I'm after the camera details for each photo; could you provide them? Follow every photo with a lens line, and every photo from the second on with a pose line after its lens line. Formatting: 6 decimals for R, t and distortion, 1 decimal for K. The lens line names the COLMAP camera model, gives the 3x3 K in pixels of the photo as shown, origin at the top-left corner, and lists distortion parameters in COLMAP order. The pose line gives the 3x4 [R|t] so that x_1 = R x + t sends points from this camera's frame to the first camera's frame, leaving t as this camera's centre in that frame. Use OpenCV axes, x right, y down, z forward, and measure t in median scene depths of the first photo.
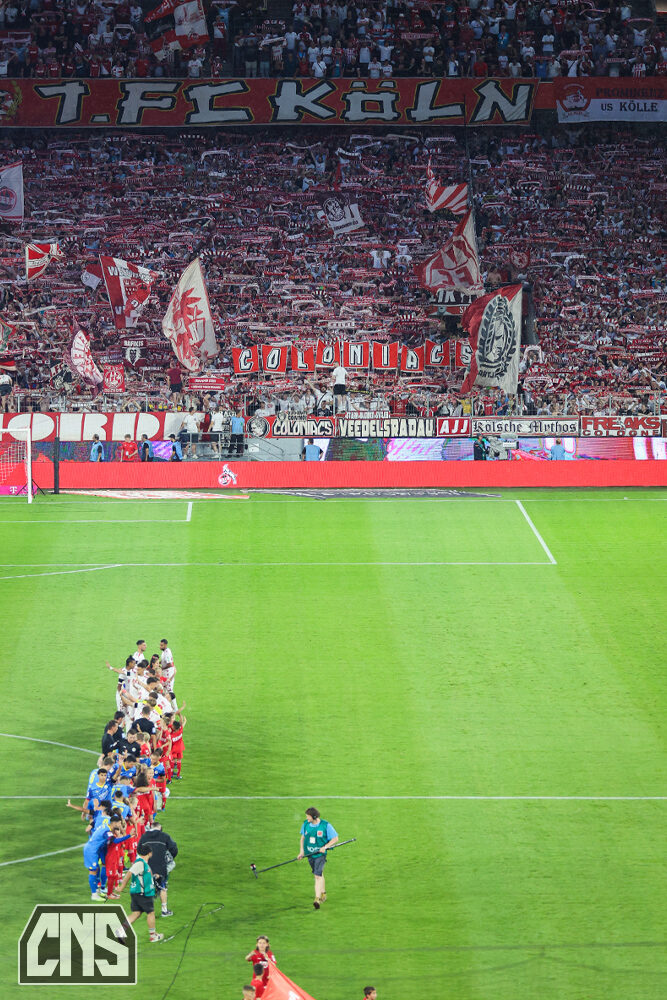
lens RADIAL K [[4004.7, 0, 333.5], [0, 4004.7, 500.0], [0, 0, 1]] dist [0.161570, -2.351689]
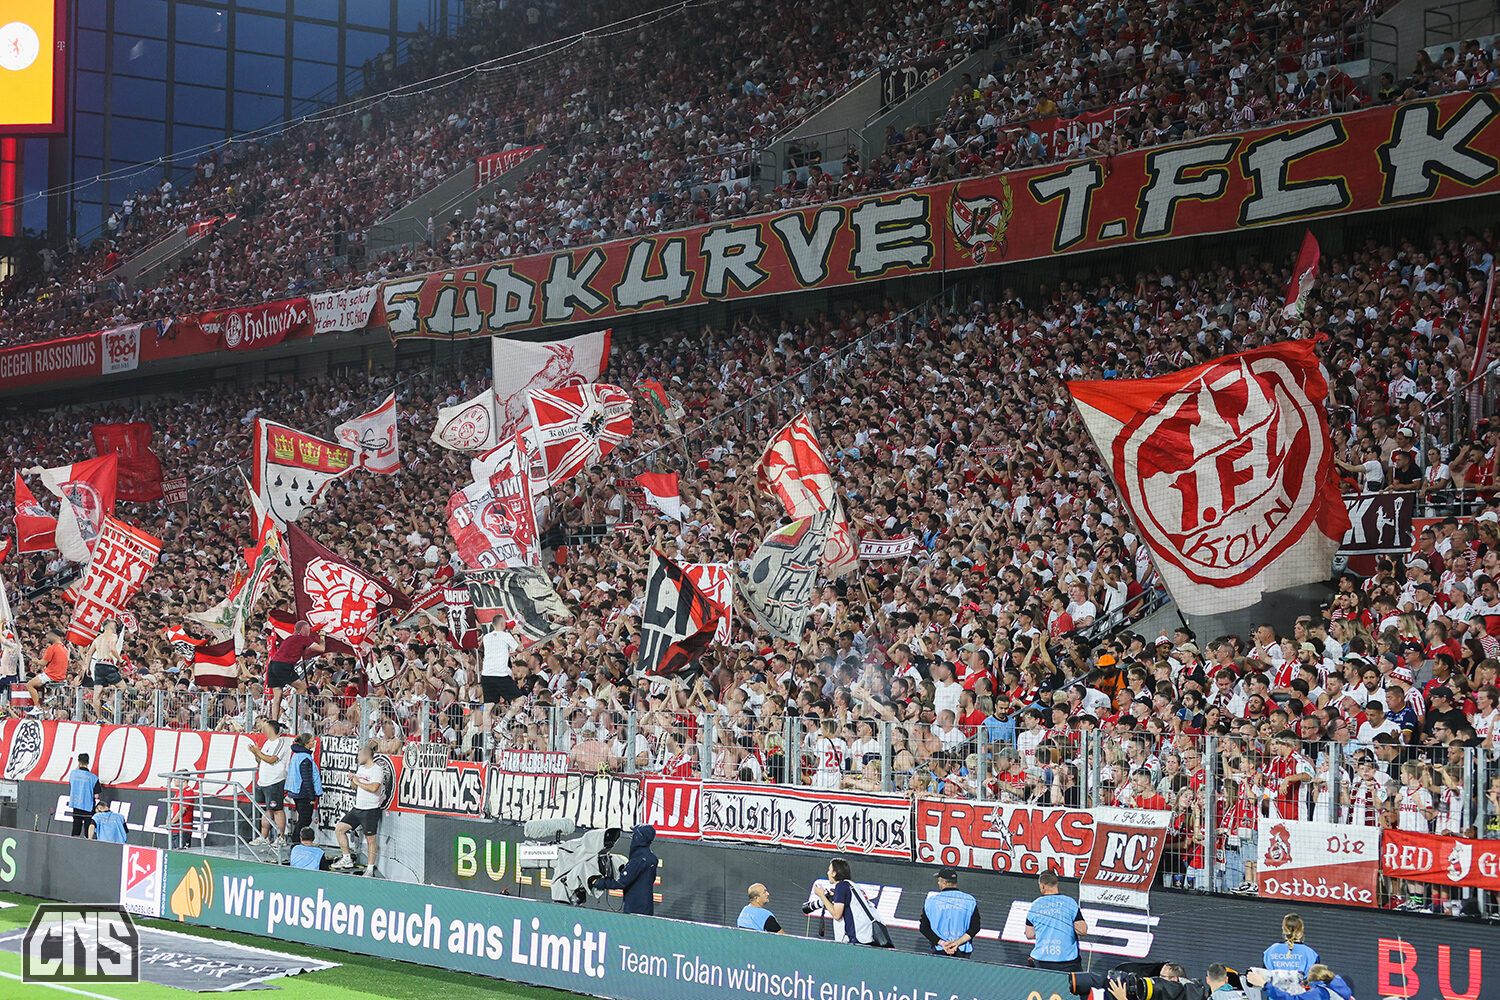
lens RADIAL K [[2966.8, 0, 750.0], [0, 2966.8, 500.0], [0, 0, 1]] dist [0.008480, -0.085390]
pose [[0.604137, -0.027344, -0.796411, 0.226181], [-0.112028, 0.986572, -0.118855, -0.014324], [0.788966, 0.161024, 0.592961, 0.819738]]
